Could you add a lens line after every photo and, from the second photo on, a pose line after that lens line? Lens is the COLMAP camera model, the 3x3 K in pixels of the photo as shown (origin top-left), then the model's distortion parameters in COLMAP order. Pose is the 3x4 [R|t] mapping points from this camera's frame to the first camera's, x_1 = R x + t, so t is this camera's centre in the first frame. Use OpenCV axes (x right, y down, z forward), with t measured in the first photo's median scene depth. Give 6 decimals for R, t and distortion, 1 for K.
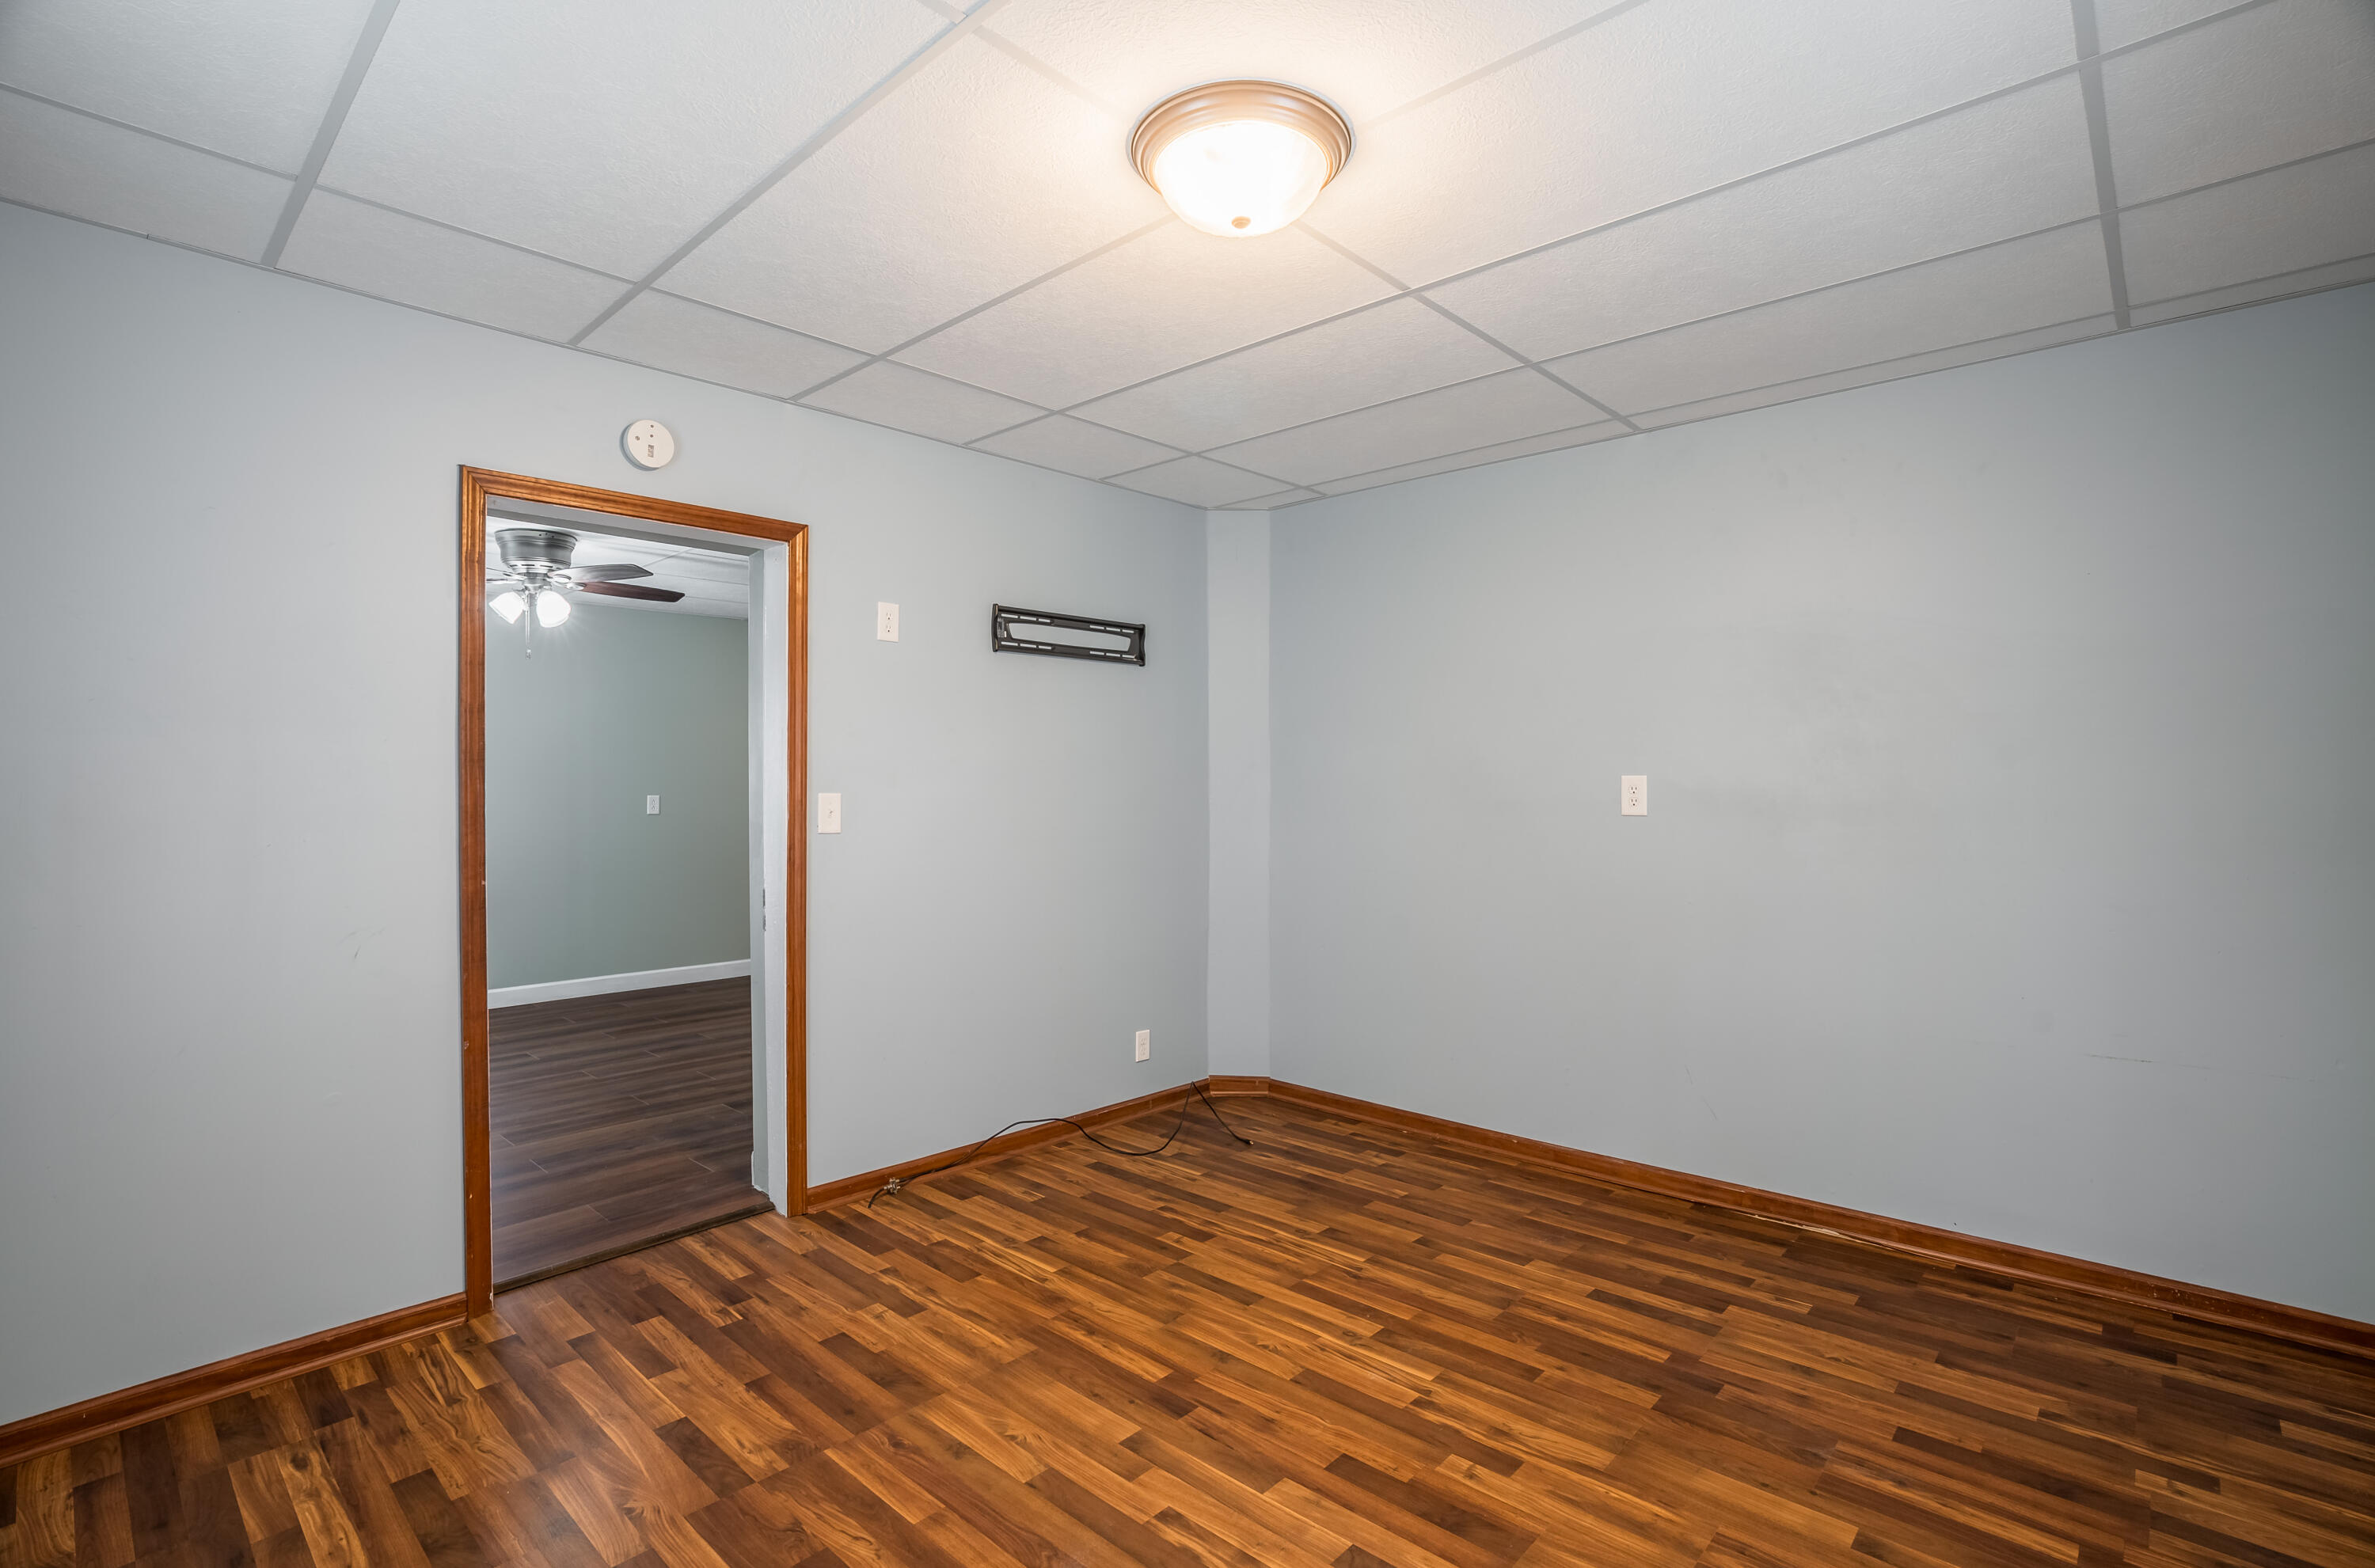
lens RADIAL K [[1130.9, 0, 1191.3], [0, 1130.9, 768.9], [0, 0, 1]] dist [-0.065974, 0.022940]
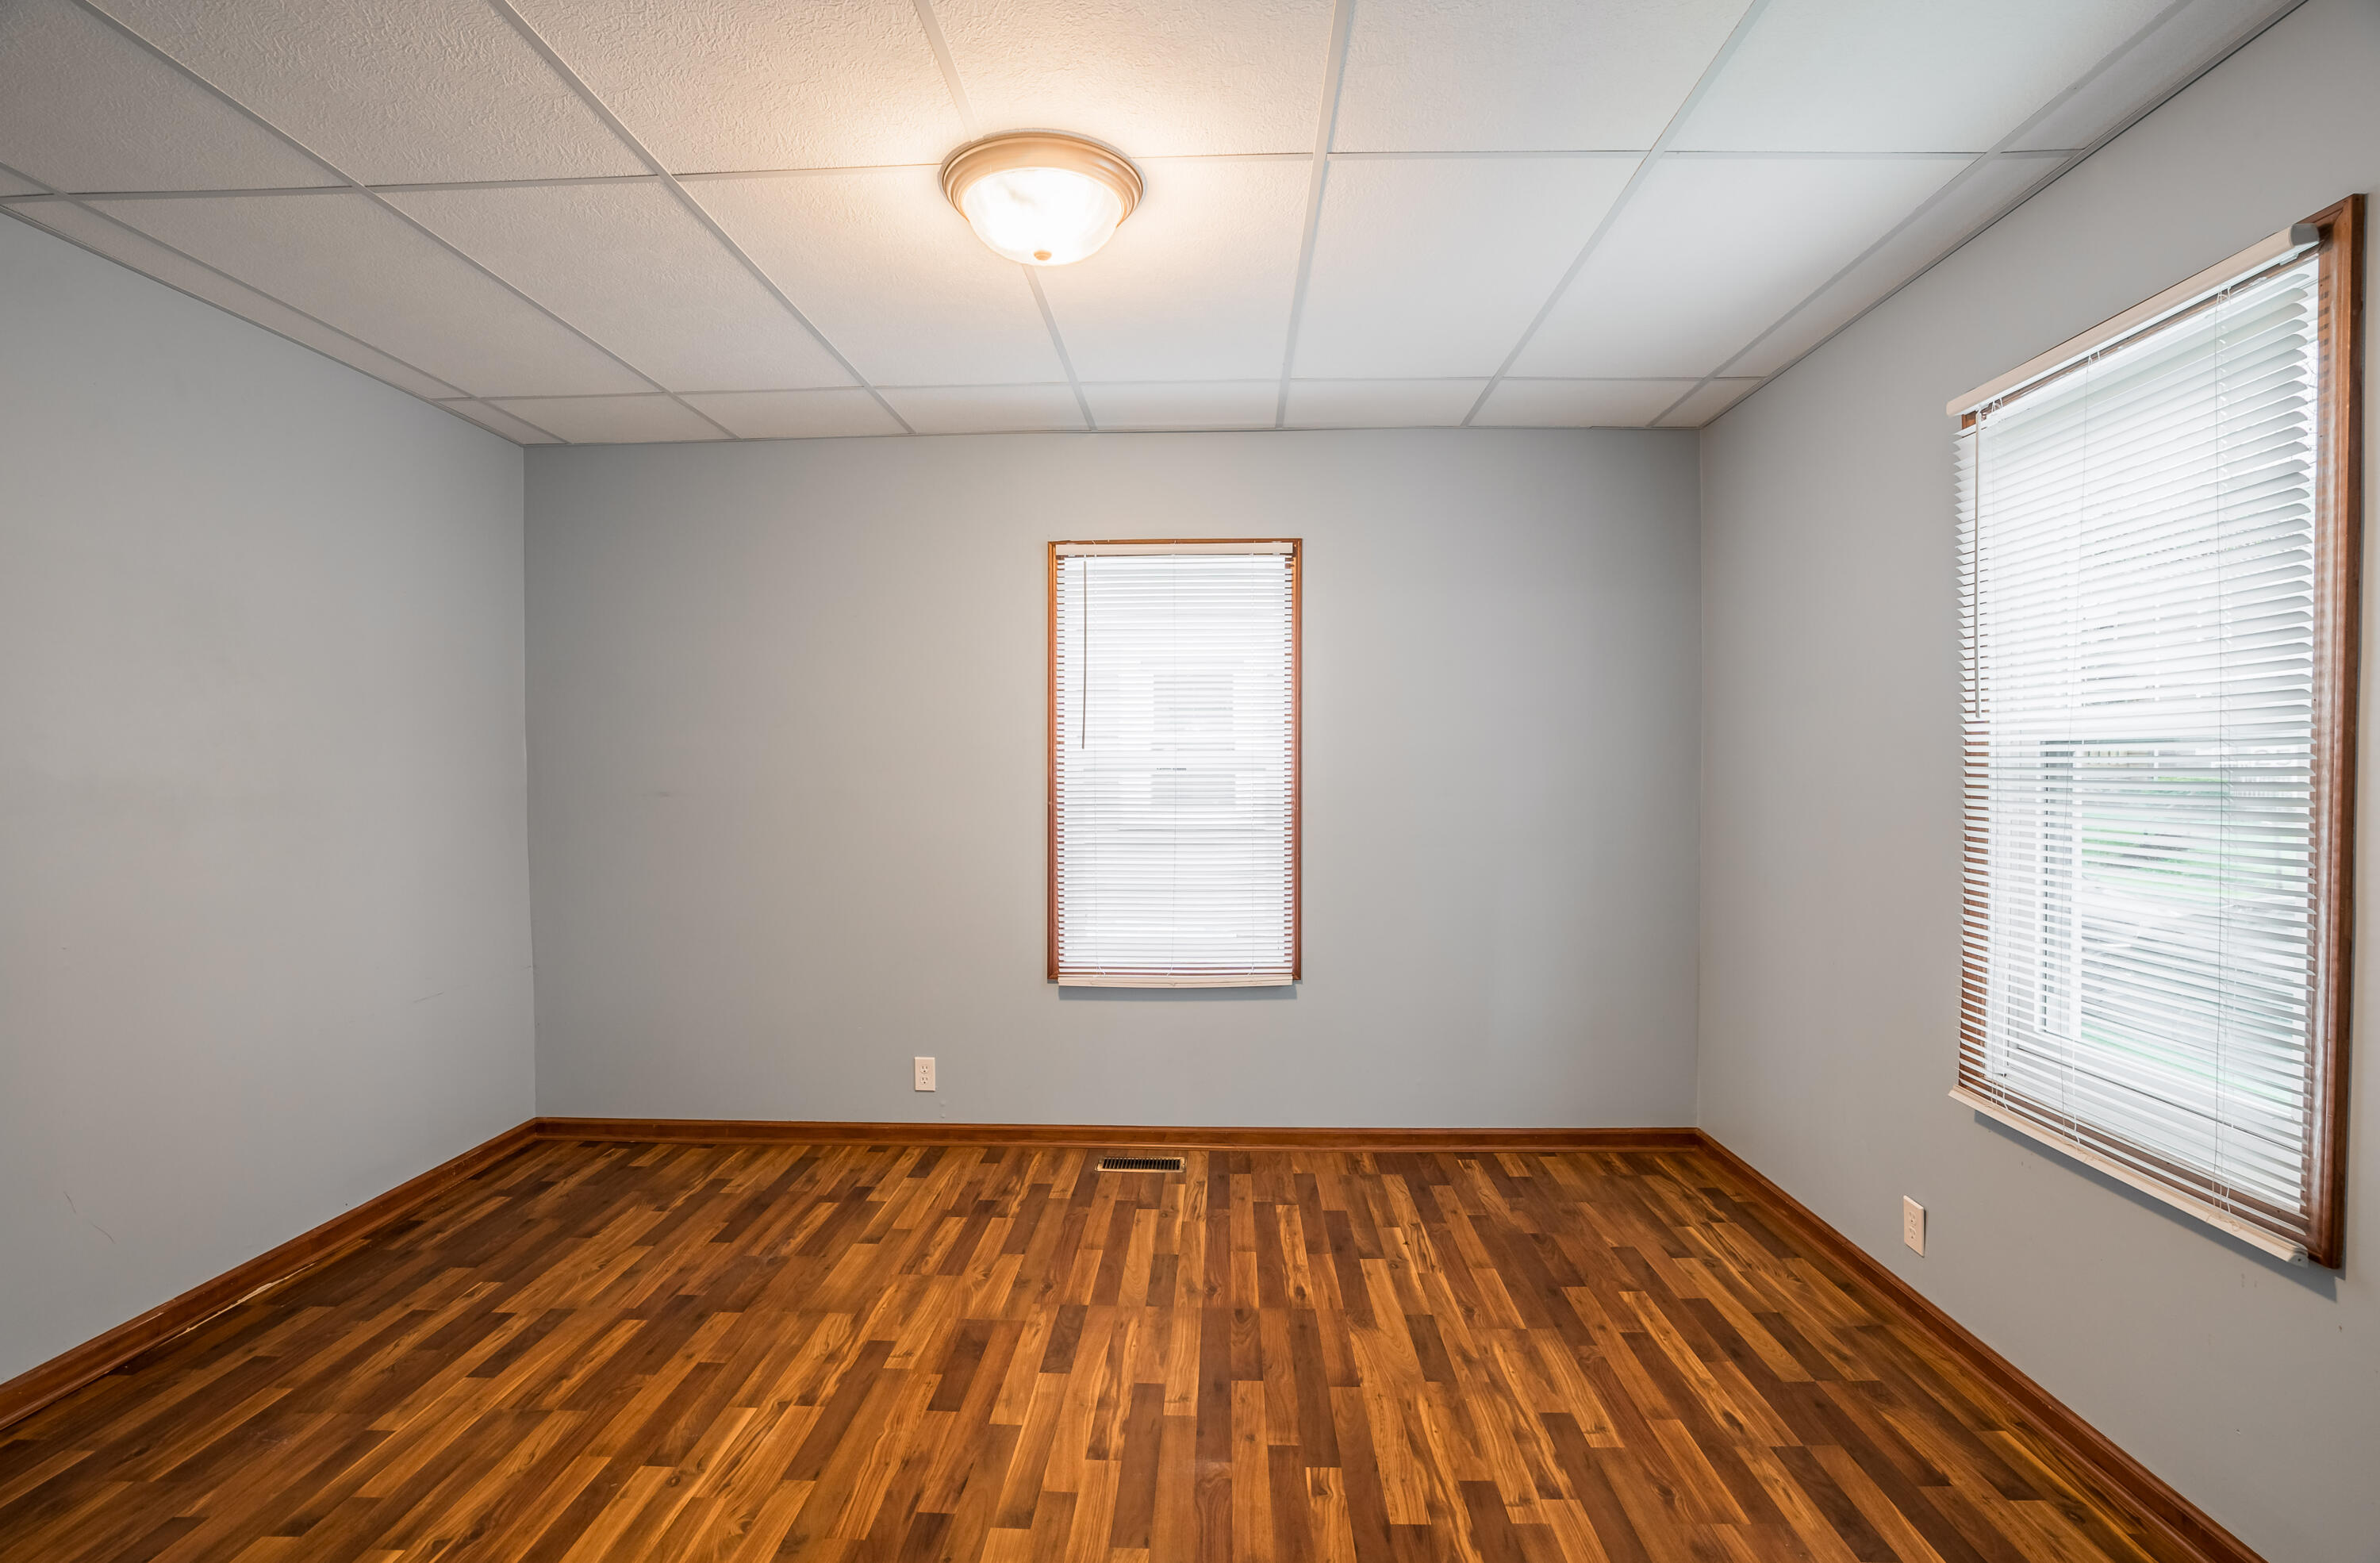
lens RADIAL K [[1099.0, 0, 1183.9], [0, 1099.0, 788.6], [0, 0, 1]] dist [-0.001851, 0.001112]
pose [[-0.638577, -0.014741, 0.769417, -0.707971], [-0.008517, 0.999891, 0.012087, 0.013581], [-0.769511, 0.001166, -0.638632, 1.290107]]
